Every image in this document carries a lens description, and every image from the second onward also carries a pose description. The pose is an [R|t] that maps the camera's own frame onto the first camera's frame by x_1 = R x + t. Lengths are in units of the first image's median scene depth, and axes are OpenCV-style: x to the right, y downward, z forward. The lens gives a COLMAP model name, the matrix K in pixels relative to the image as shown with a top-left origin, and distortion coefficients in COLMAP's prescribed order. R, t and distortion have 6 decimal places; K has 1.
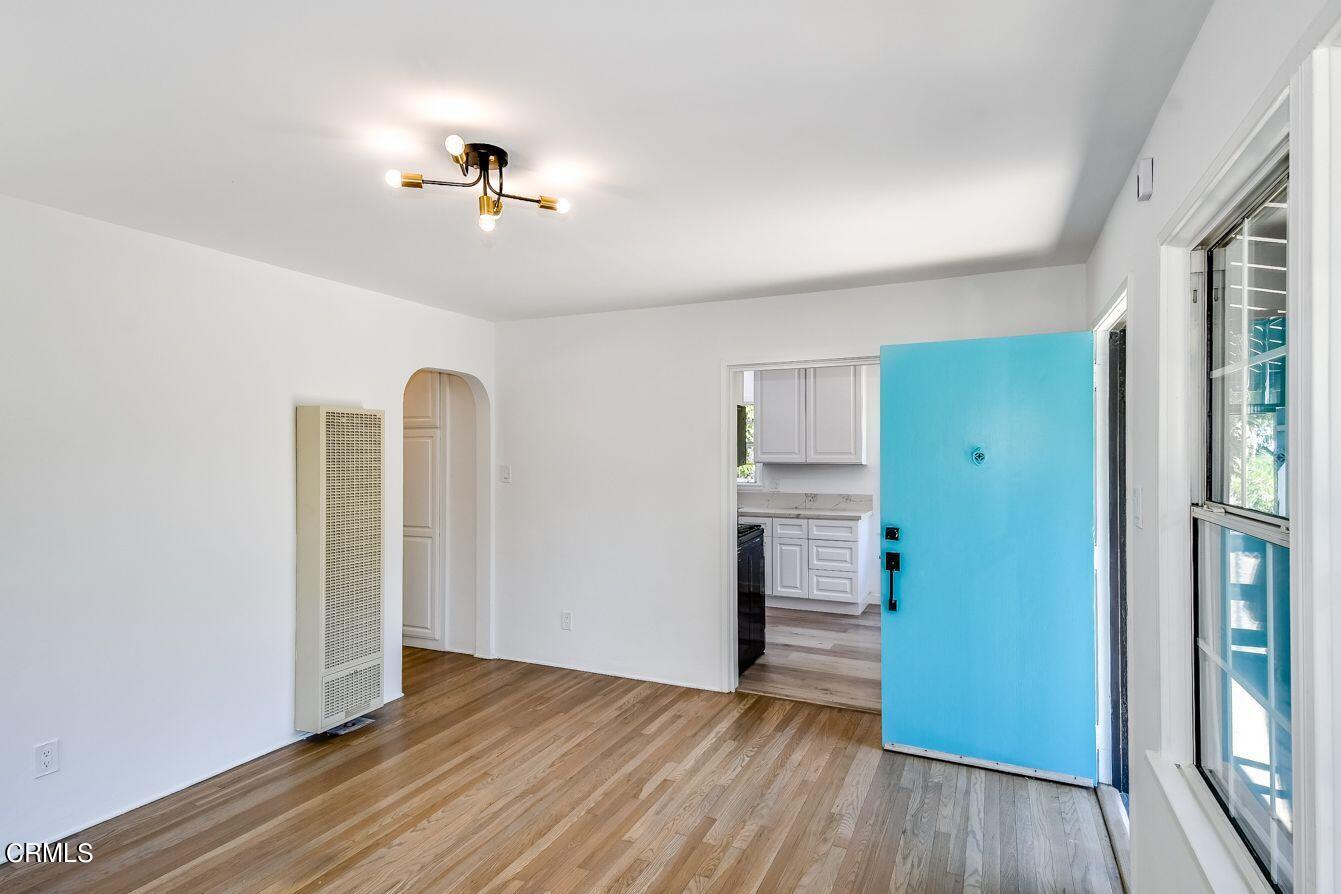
lens RADIAL K [[691.8, 0, 666.5], [0, 691.8, 448.1], [0, 0, 1]] dist [0.049867, -0.021694]
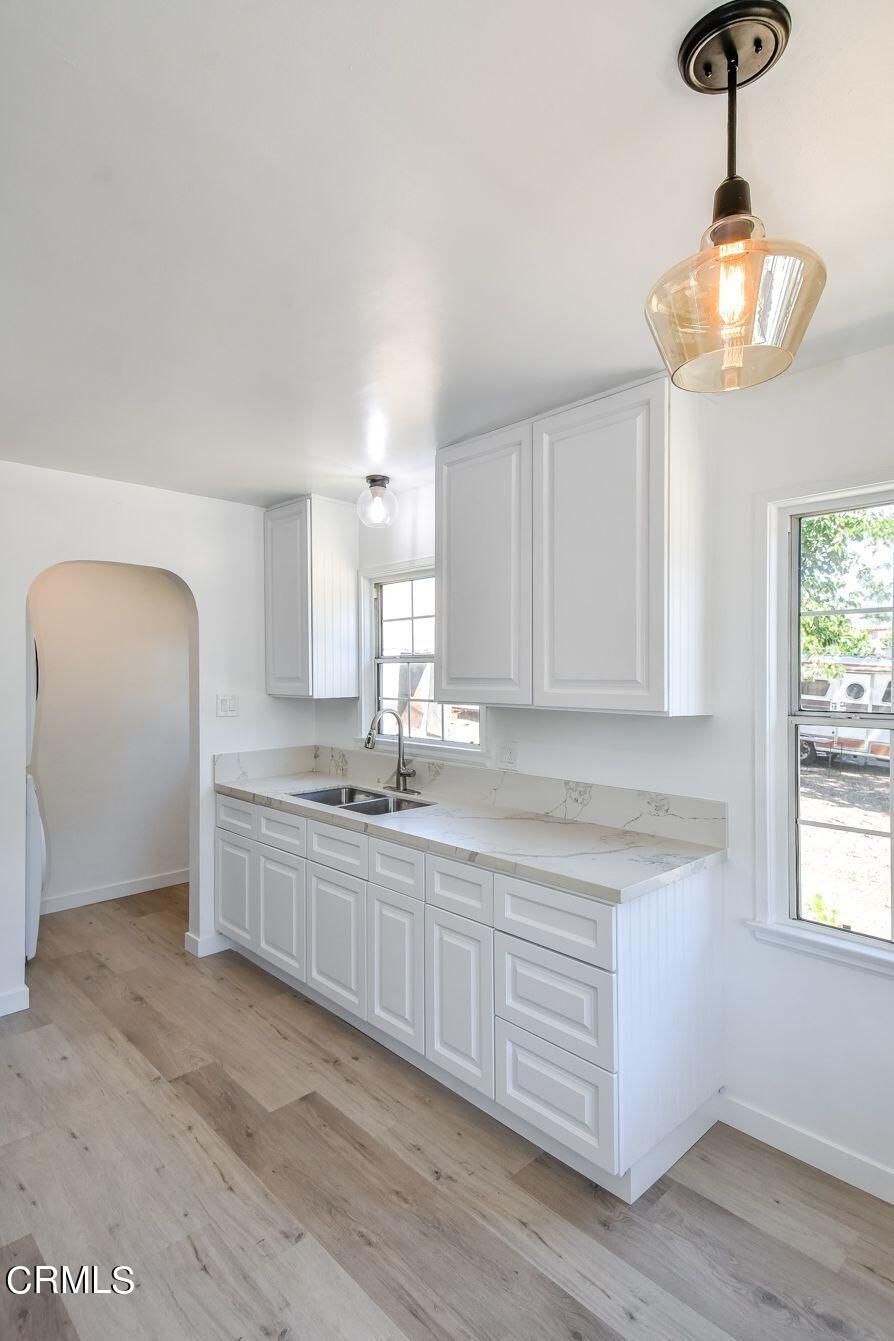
lens RADIAL K [[688.9, 0, 444.9], [0, 688.9, 676.8], [0, 0, 1]] dist [0.049158, -0.018772]
pose [[0.933170, 0.000385, -0.359435, 0.501263], [0.004847, 0.999895, 0.013655, -0.001449], [0.359402, -0.014485, 0.933070, 1.086760]]
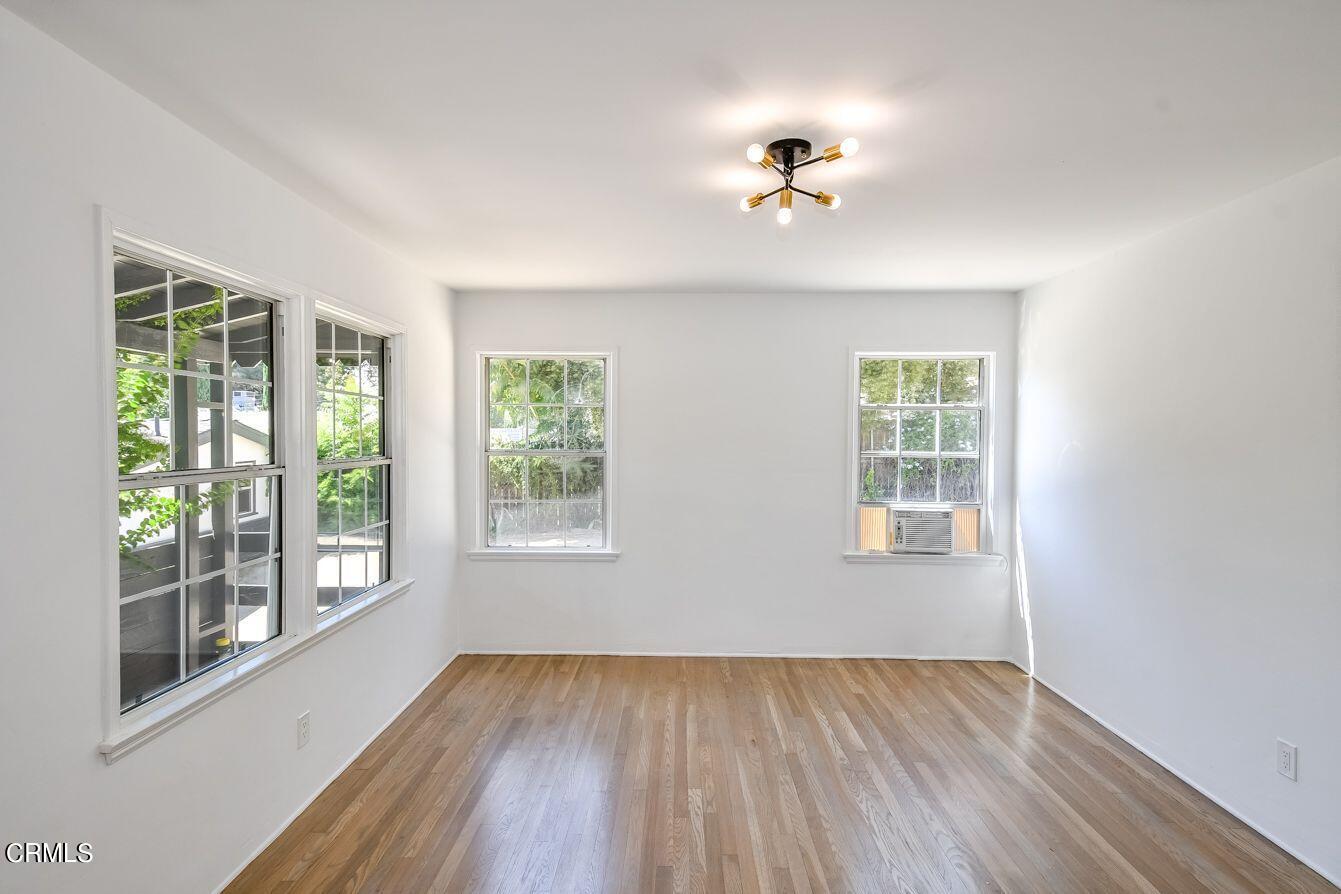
lens RADIAL K [[691.8, 0, 666.5], [0, 691.8, 448.1], [0, 0, 1]] dist [0.049867, -0.021694]
pose [[-0.912279, 0.002739, -0.409560, 0.188865], [-0.003546, 0.999887, 0.014586, 0.007977], [0.409554, 0.014759, -0.912167, 1.049725]]
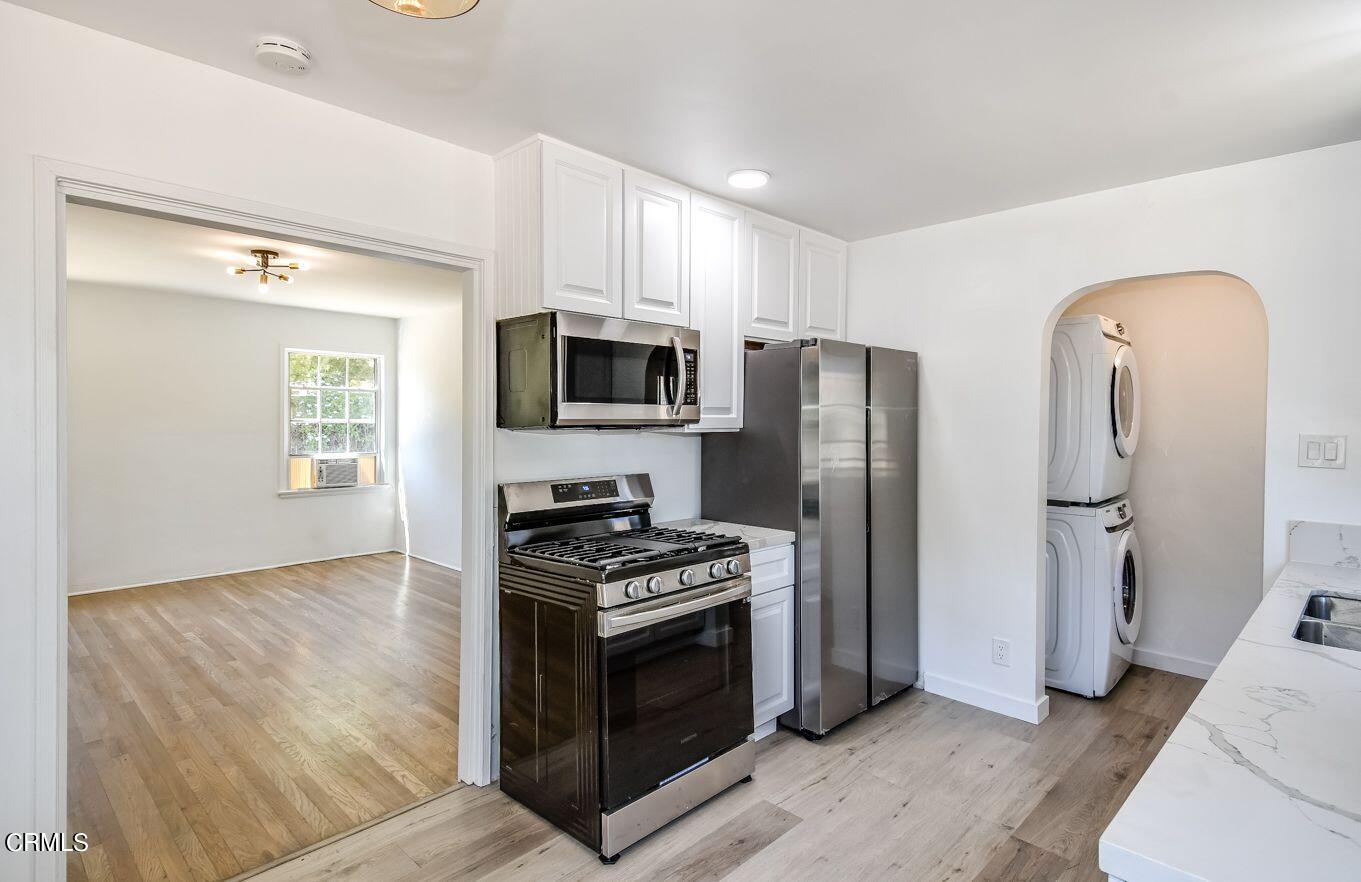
lens RADIAL K [[690.6, 0, 681.1], [0, 690.6, 427.8], [0, 0, 1]] dist [0.030658, -0.001166]
pose [[-0.316694, 0.012086, -0.948451, 0.690714], [-0.004607, 0.999887, 0.014280, 0.022656], [0.948517, 0.008892, -0.316602, 1.522708]]
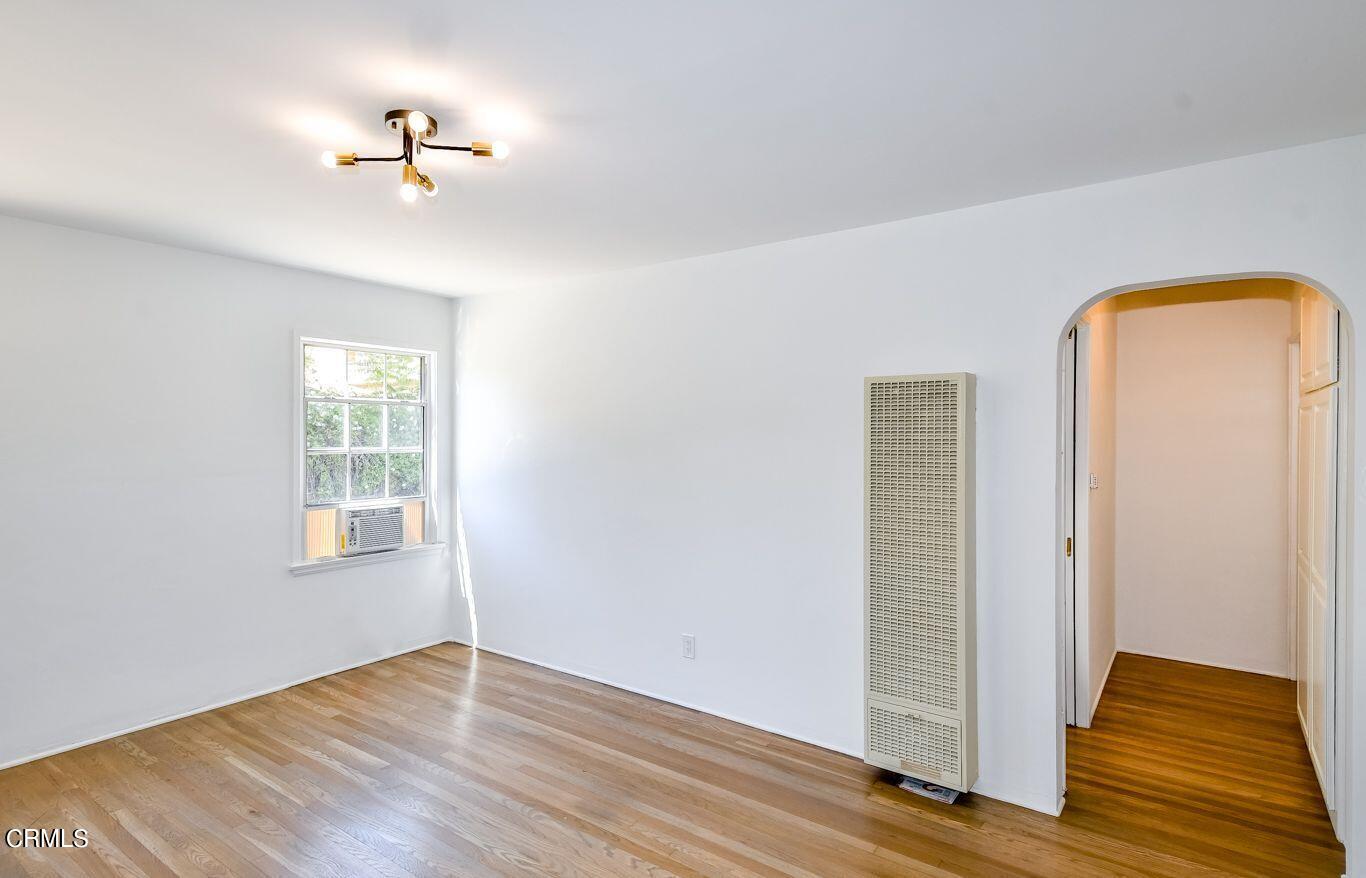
lens RADIAL K [[699.4, 0, 678.6], [0, 699.4, 435.6], [0, 0, 1]] dist [0.060905, -0.030558]
pose [[-0.185436, 0.003970, -0.982648, 0.356714], [0.001392, 0.999992, 0.003777, 0.006484], [0.982655, -0.000668, -0.185440, 0.861775]]
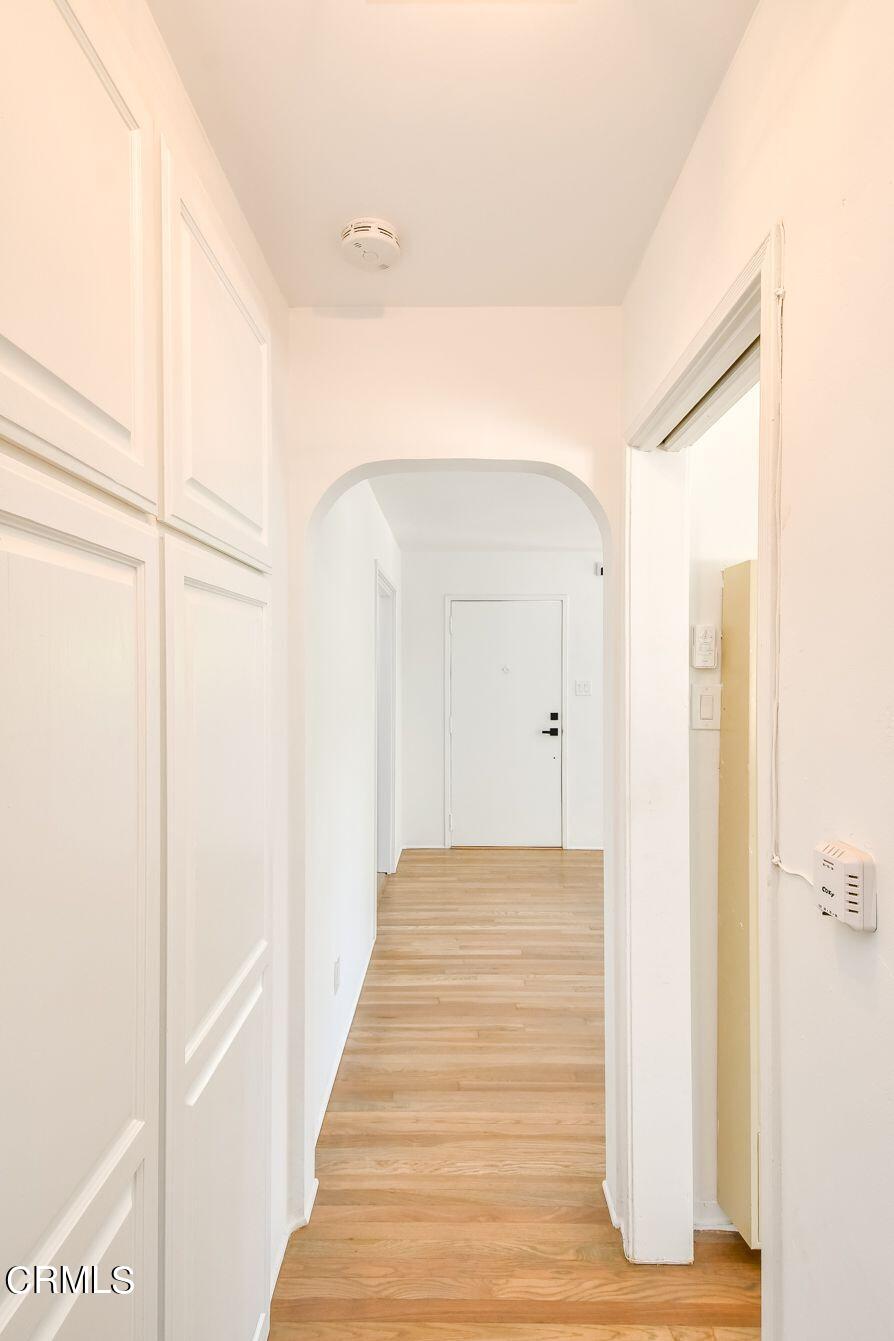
lens RADIAL K [[711.5, 0, 447.0], [0, 711.5, 670.5], [0, 0, 1]] dist [0.054716, -0.024989]
pose [[-0.425533, -0.009357, 0.904894, -0.850847], [-0.018759, 0.999823, 0.001517, 0.008476], [-0.904748, -0.016329, -0.425634, 1.441713]]
